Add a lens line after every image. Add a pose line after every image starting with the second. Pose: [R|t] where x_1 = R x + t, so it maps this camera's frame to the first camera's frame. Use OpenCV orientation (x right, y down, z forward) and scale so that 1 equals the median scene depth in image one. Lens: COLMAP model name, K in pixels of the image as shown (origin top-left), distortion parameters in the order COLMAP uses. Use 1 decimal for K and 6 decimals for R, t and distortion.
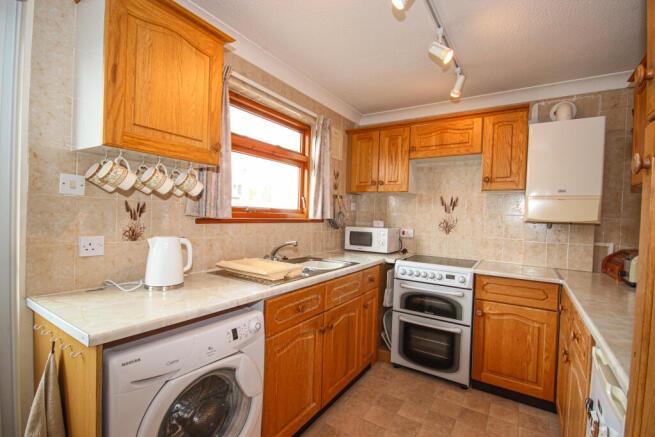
lens RADIAL K [[304.7, 0, 328.4], [0, 304.7, 218.7], [0, 0, 1]] dist [0.002252, 0.000694]
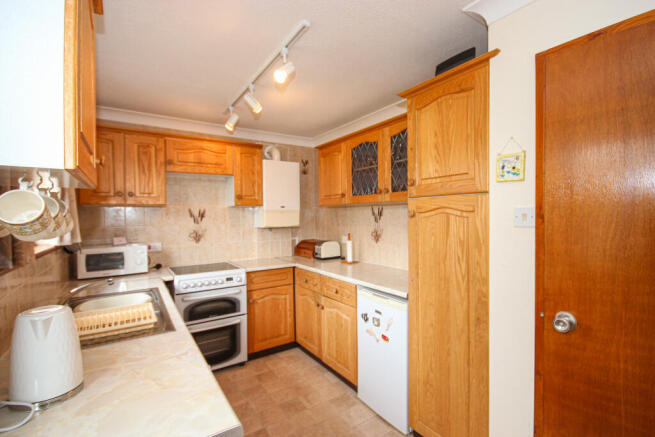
lens RADIAL K [[304.7, 0, 329.3], [0, 304.7, 219.5], [0, 0, 1]] dist [0.002252, 0.000694]
pose [[0.399512, -0.051098, 0.915303, -0.512429], [0.038409, 0.998502, 0.038978, -0.072588], [-0.915923, 0.019584, 0.400876, 0.156859]]
